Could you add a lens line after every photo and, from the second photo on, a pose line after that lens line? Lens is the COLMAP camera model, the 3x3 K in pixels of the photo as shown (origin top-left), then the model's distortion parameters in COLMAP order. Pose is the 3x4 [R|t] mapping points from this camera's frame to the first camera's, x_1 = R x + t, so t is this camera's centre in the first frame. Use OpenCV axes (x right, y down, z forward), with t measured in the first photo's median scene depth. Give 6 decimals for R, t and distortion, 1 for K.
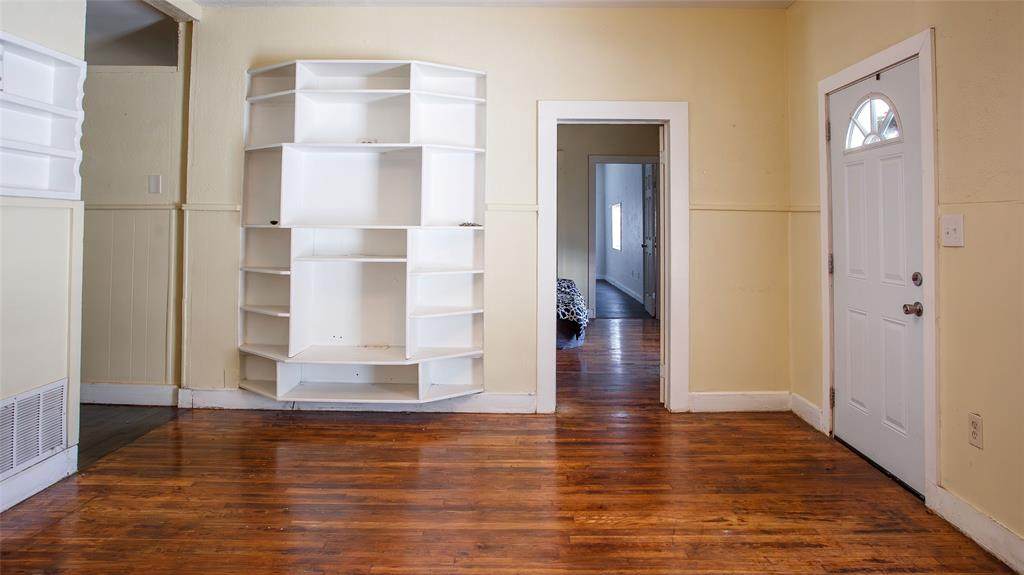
lens RADIAL K [[673.5, 0, 513.2], [0, 673.5, 197.1], [0, 0, 1]] dist [-0.074734, 0.057425]
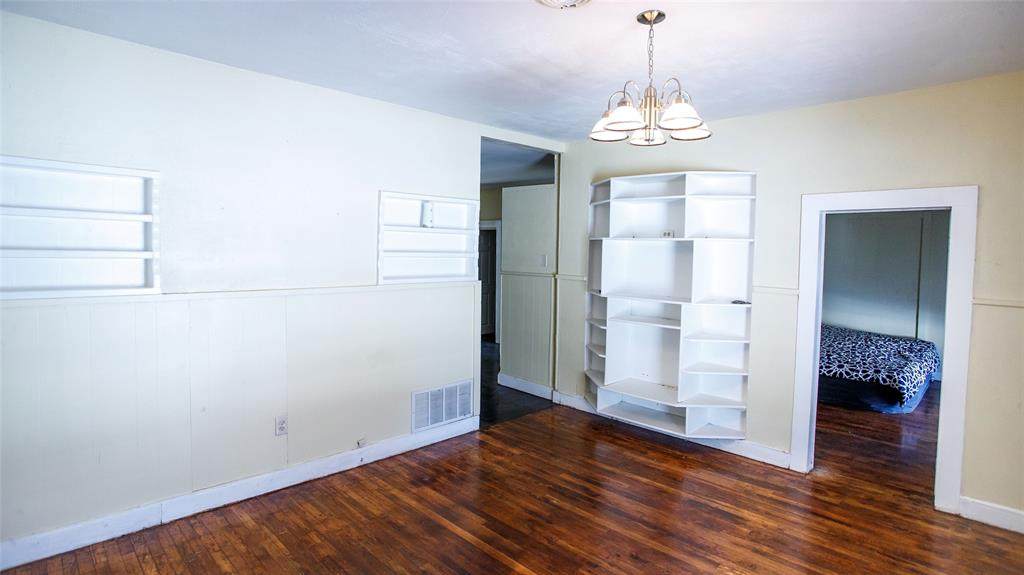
lens RADIAL K [[526.6, 0, 512.0], [0, 526.6, 287.5], [0, 0, 1]] dist [-0.028002, 0.000119]
pose [[0.716846, 0.057127, -0.694888, 0.299503], [0.020517, 0.994478, 0.102922, -0.092636], [0.696930, -0.088036, 0.711715, 0.051491]]
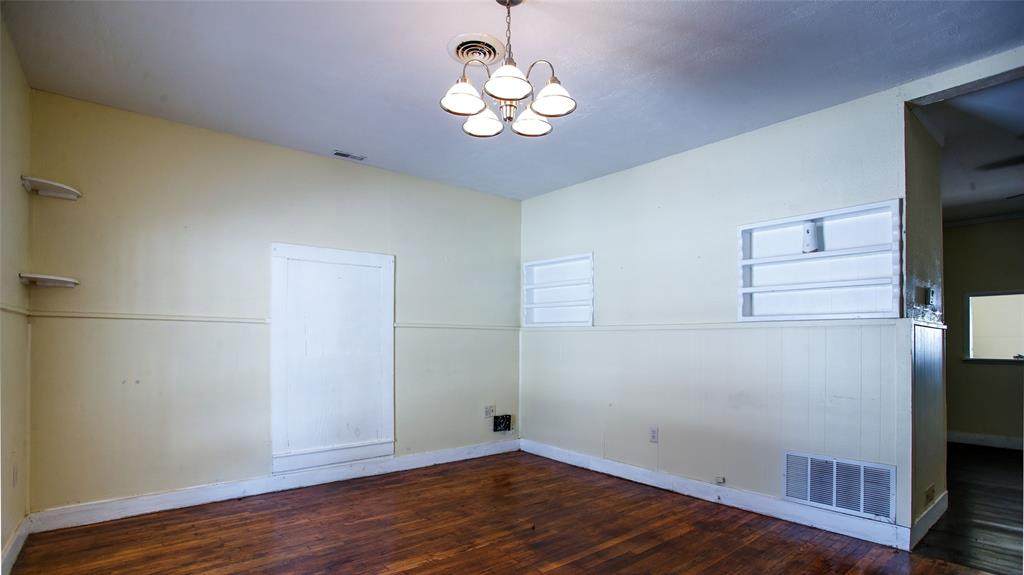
lens RADIAL K [[500.5, 0, 512.0], [0, 500.5, 287.5], [0, 0, 1]] dist [-0.000345, -0.000022]
pose [[-0.752179, -0.078087, -0.654315, 0.381959], [0.024262, 0.988999, -0.145919, 0.049072], [0.658512, -0.125632, -0.742010, 0.973916]]
